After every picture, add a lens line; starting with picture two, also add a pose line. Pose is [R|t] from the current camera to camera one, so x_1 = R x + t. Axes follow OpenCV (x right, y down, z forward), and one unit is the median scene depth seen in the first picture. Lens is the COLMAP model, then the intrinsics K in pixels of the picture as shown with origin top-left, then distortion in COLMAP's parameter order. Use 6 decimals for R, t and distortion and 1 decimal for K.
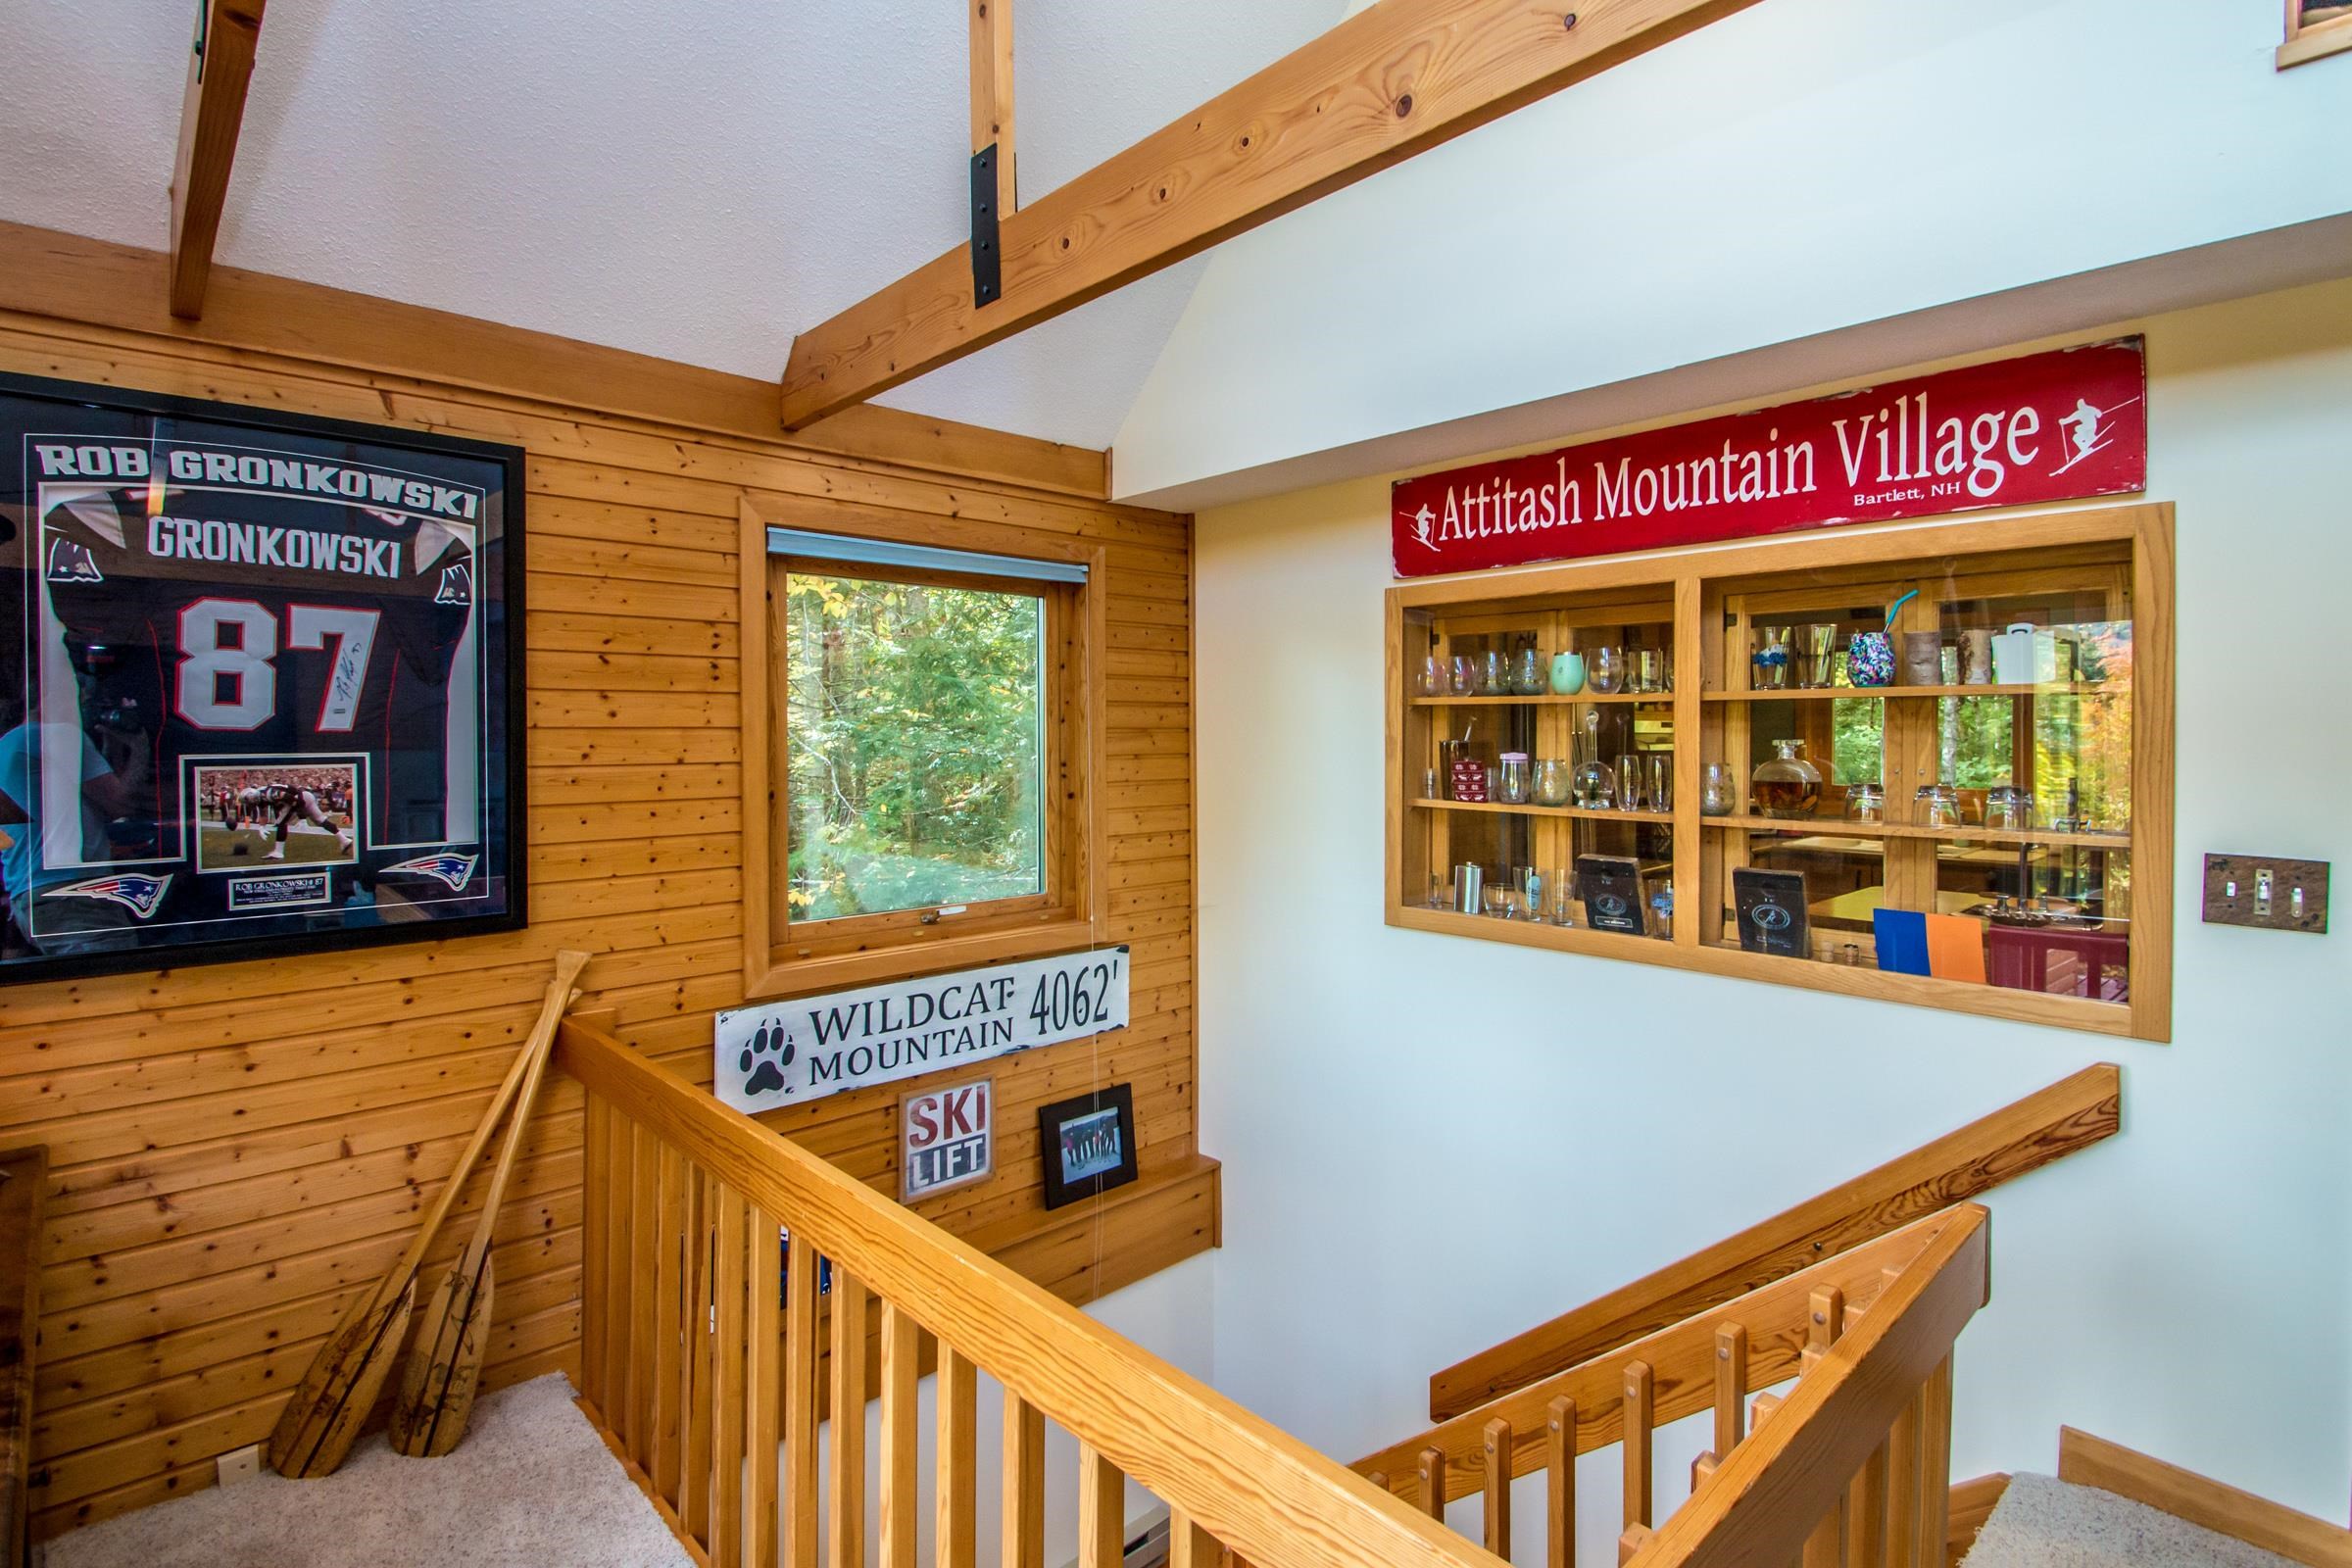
lens RADIAL K [[1125.8, 0, 1275.3], [0, 1125.8, 735.6], [0, 0, 1]] dist [0.000465, -0.008374]
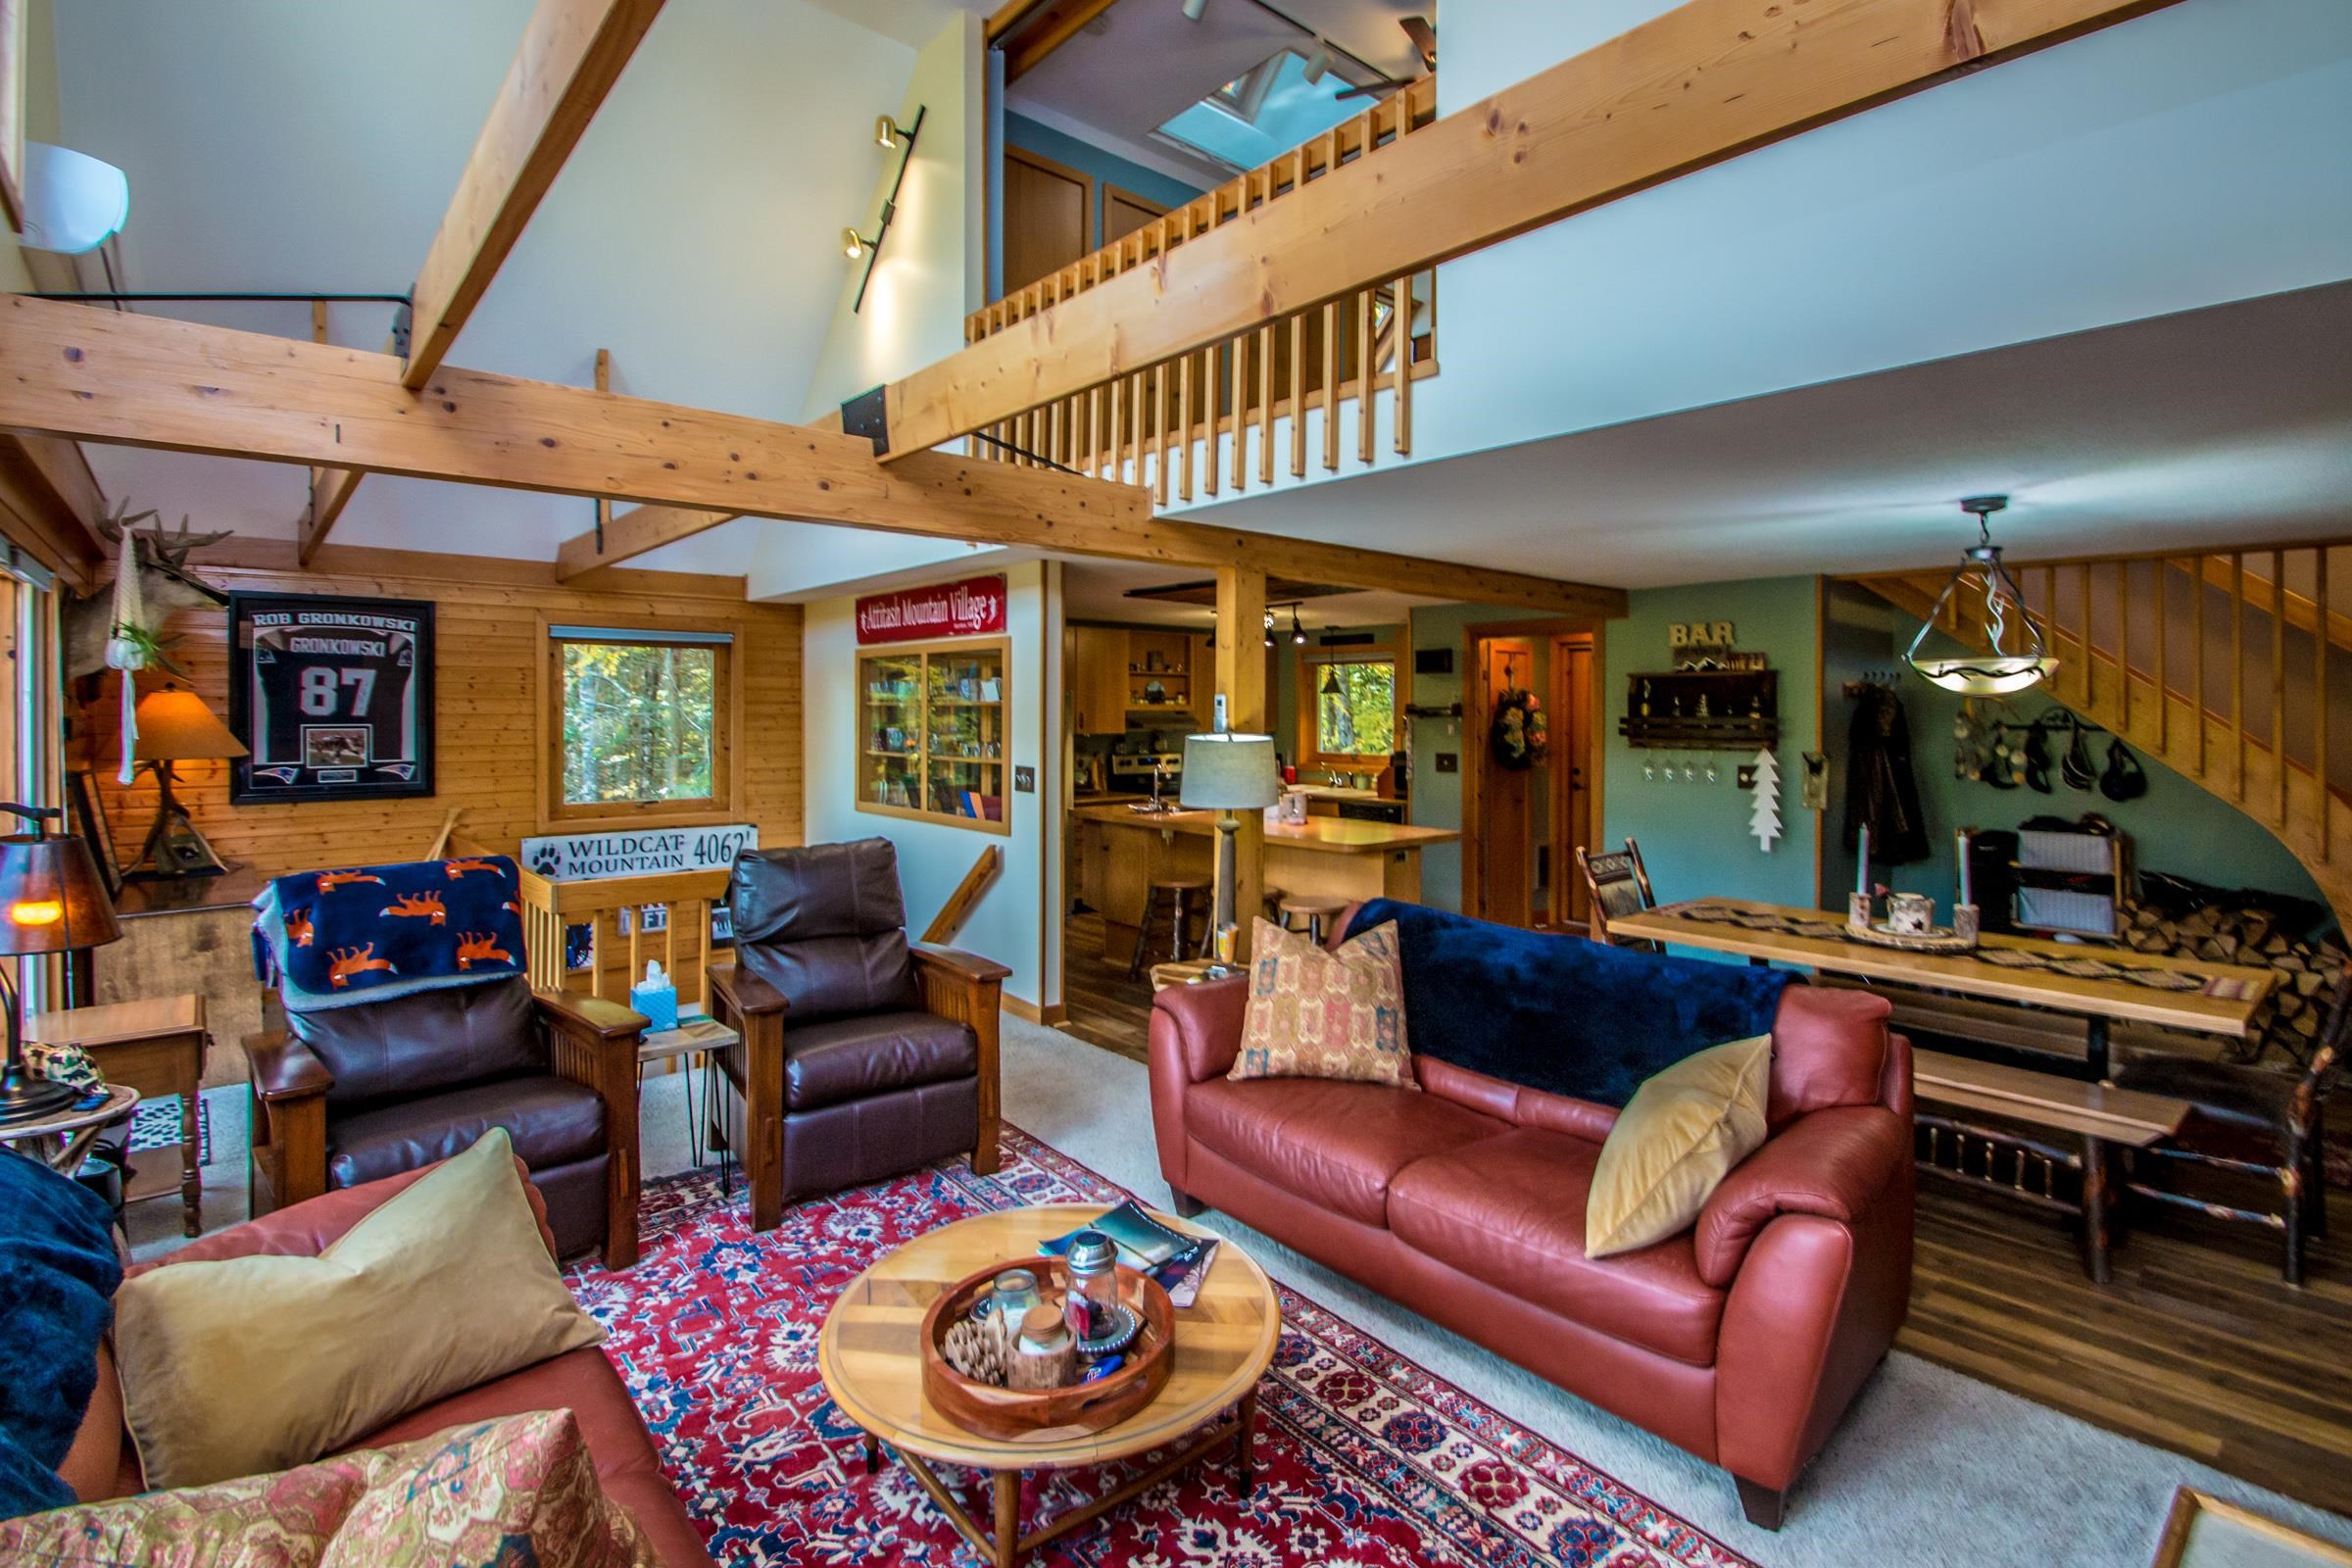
lens RADIAL K [[1125.8, 0, 1291.4], [0, 1125.8, 714.2], [0, 0, 1]] dist [0.000465, -0.008374]
pose [[0.999353, 0.005840, -0.035496, 1.297533], [-0.005924, 0.999980, -0.002256, -0.013930], [0.035482, 0.002464, 0.999367, -1.395803]]
